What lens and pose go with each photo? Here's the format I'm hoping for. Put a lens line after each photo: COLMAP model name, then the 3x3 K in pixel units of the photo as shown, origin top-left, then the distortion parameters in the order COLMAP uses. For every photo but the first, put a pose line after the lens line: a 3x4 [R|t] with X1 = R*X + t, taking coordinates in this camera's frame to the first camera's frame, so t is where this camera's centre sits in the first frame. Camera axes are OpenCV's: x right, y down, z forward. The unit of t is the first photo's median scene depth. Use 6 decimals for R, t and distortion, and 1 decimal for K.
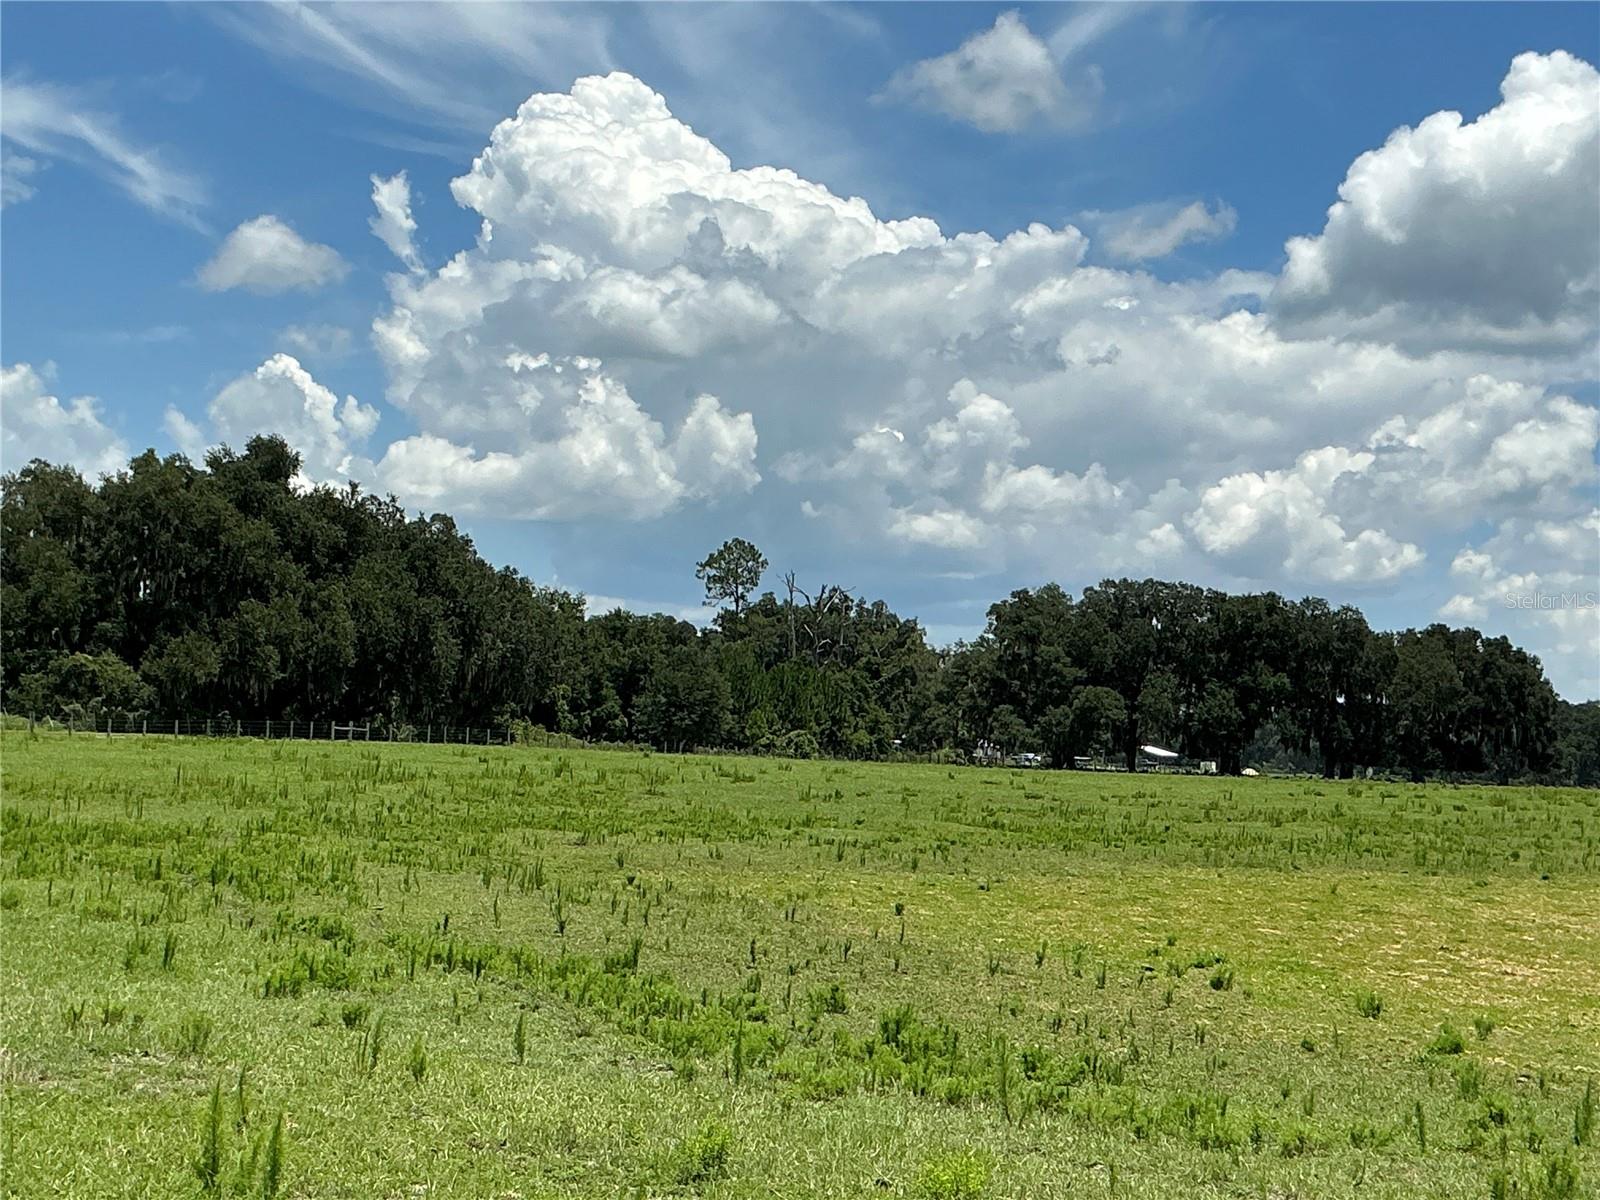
lens RADIAL K [[2631.7, 0, 799.8], [0, 2631.7, 595.0], [0, 0, 1]] dist [0.114222, 0.000000]
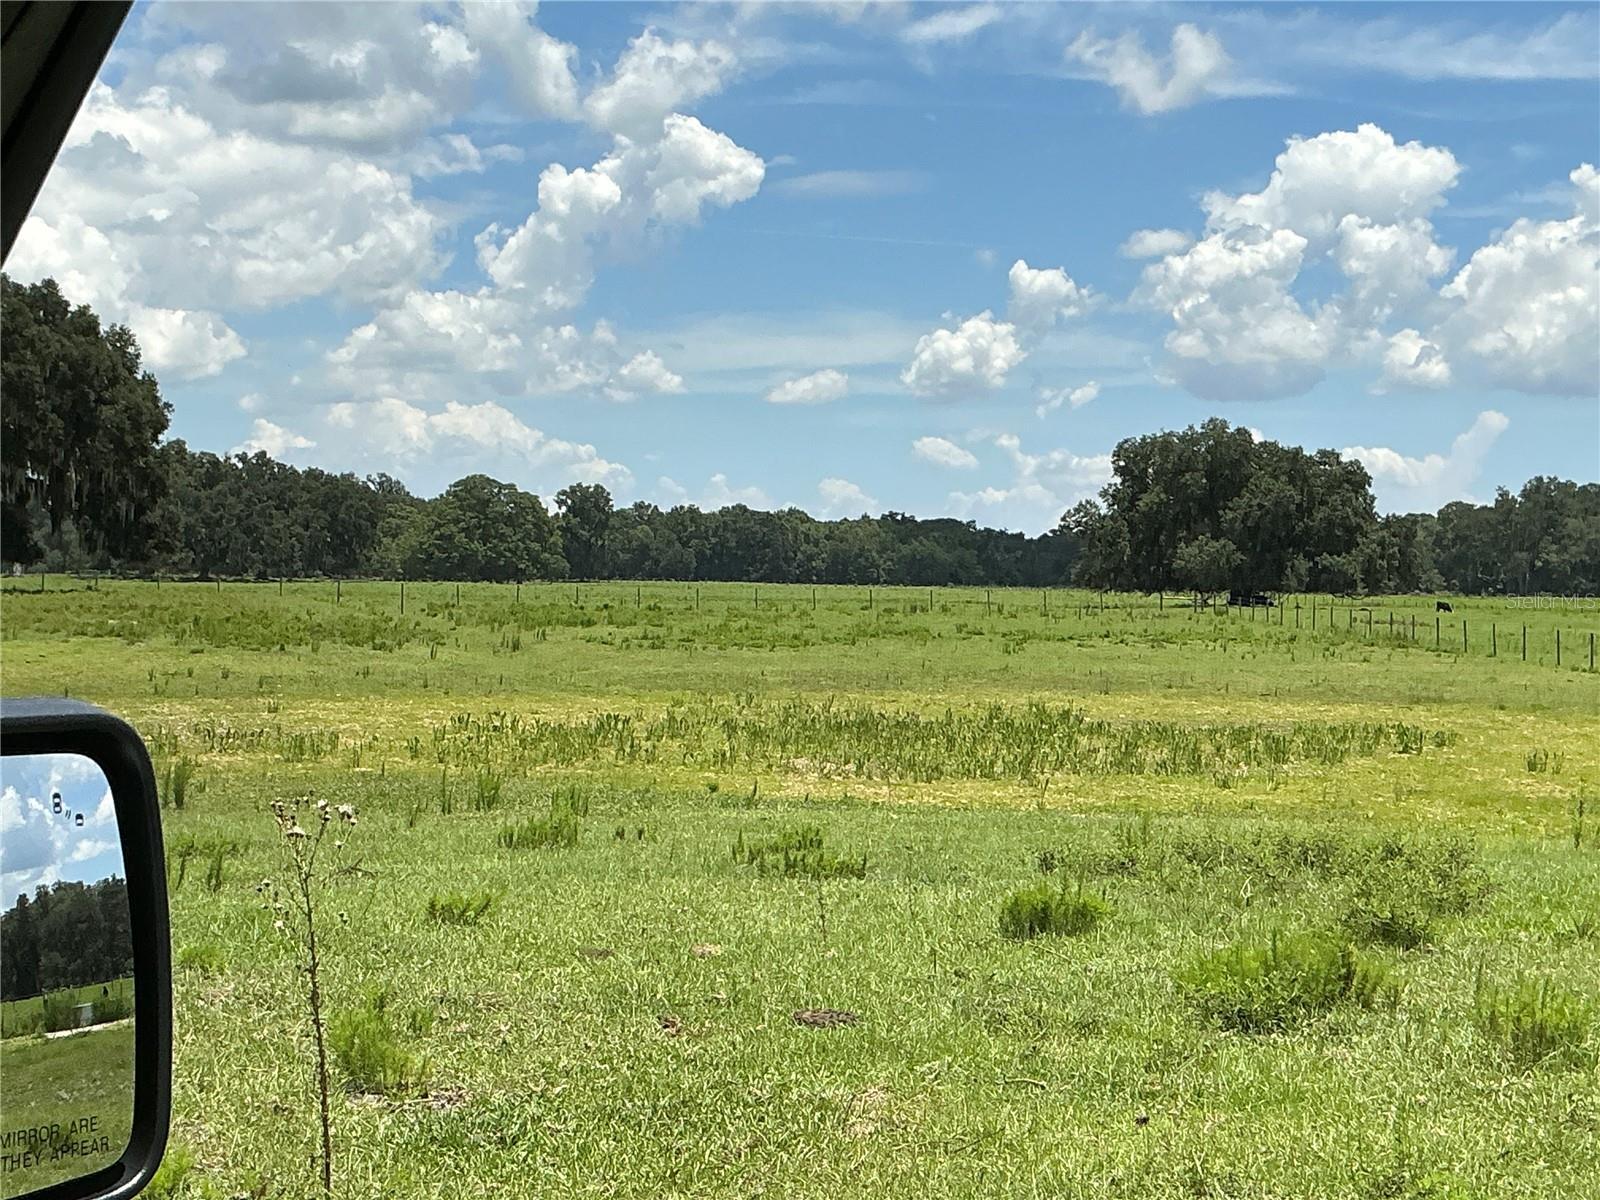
lens RADIAL K [[2631.7, 0, 797.6], [0, 2631.7, 590.0], [0, 0, 1]] dist [0.114222, 0.000000]
pose [[0.901086, -0.030592, 0.432561, 0.189350], [-0.002442, 0.997135, 0.075606, 0.037030], [-0.433635, -0.069184, 0.898429, 0.537531]]
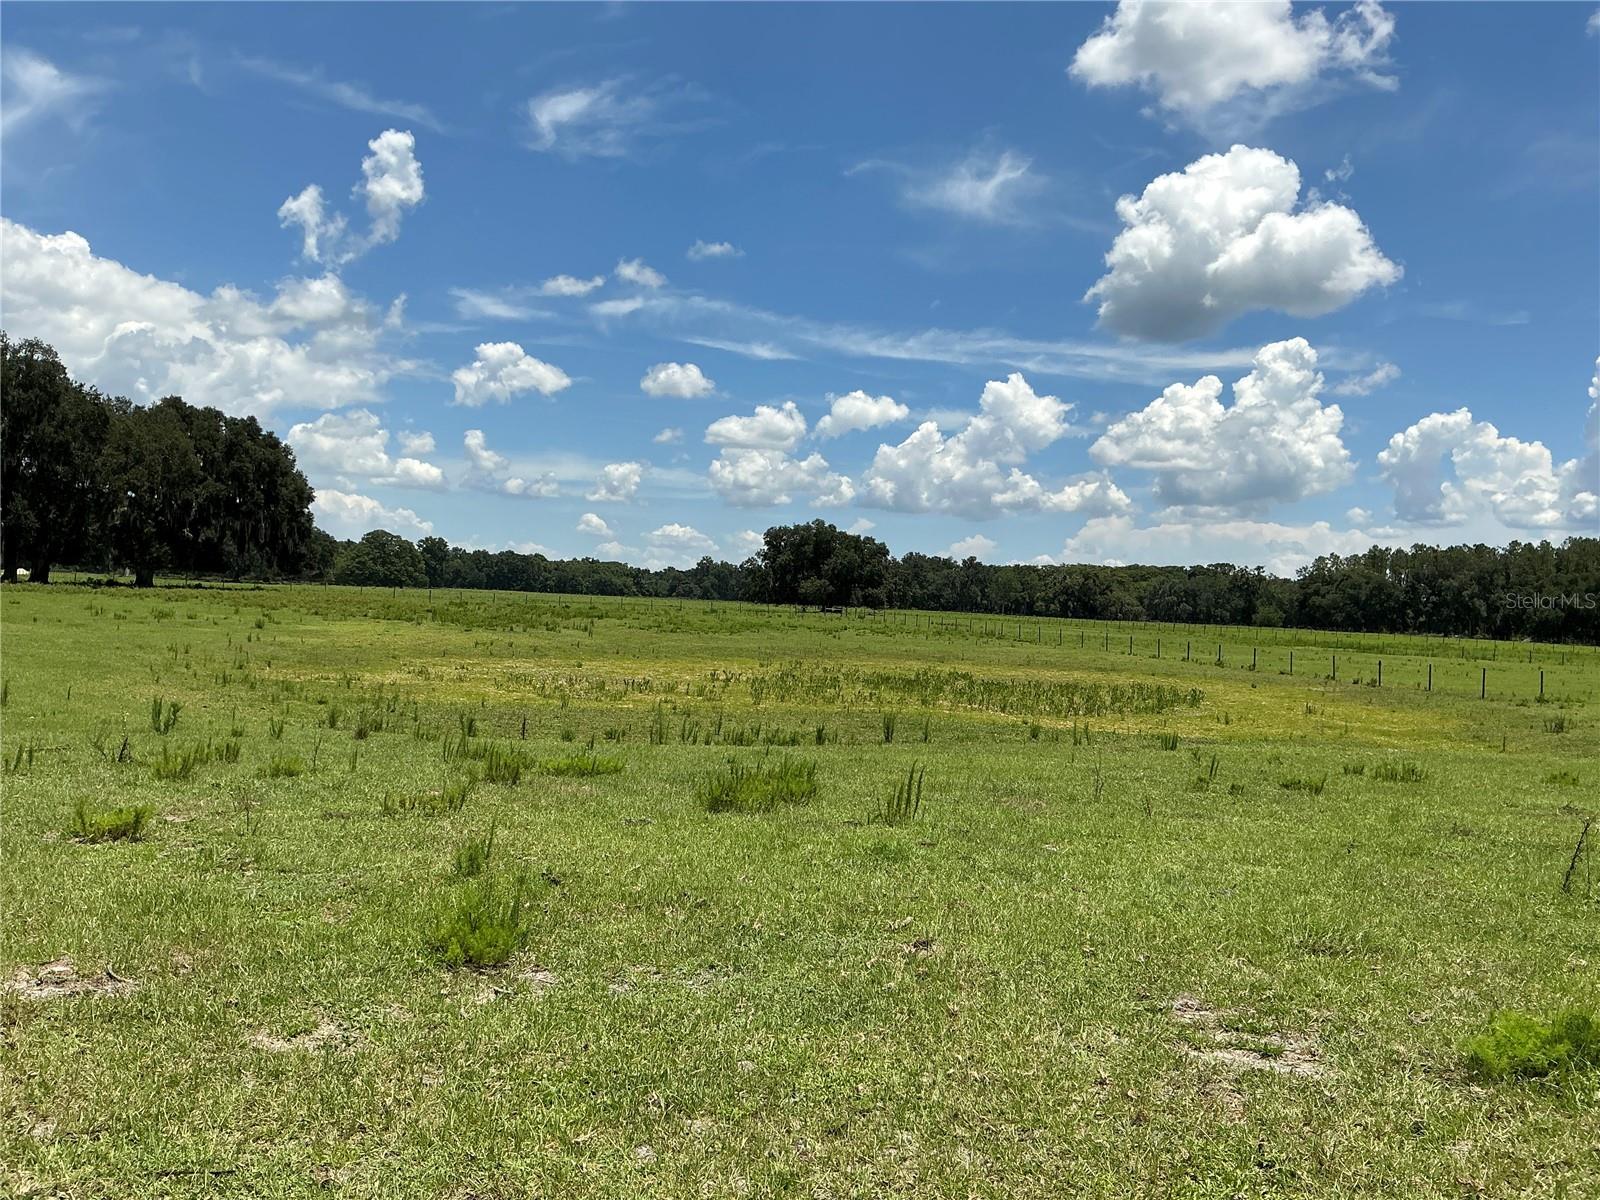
lens RADIAL K [[1314.7, 0, 803.8], [0, 1314.7, 633.9], [0, 0, 1]] dist [0.111987, -0.230798]
pose [[0.785923, -0.022667, 0.617909, 0.145841], [-0.047125, 0.994225, 0.096411, 0.038123], [-0.616526, -0.104890, 0.780316, 0.577775]]
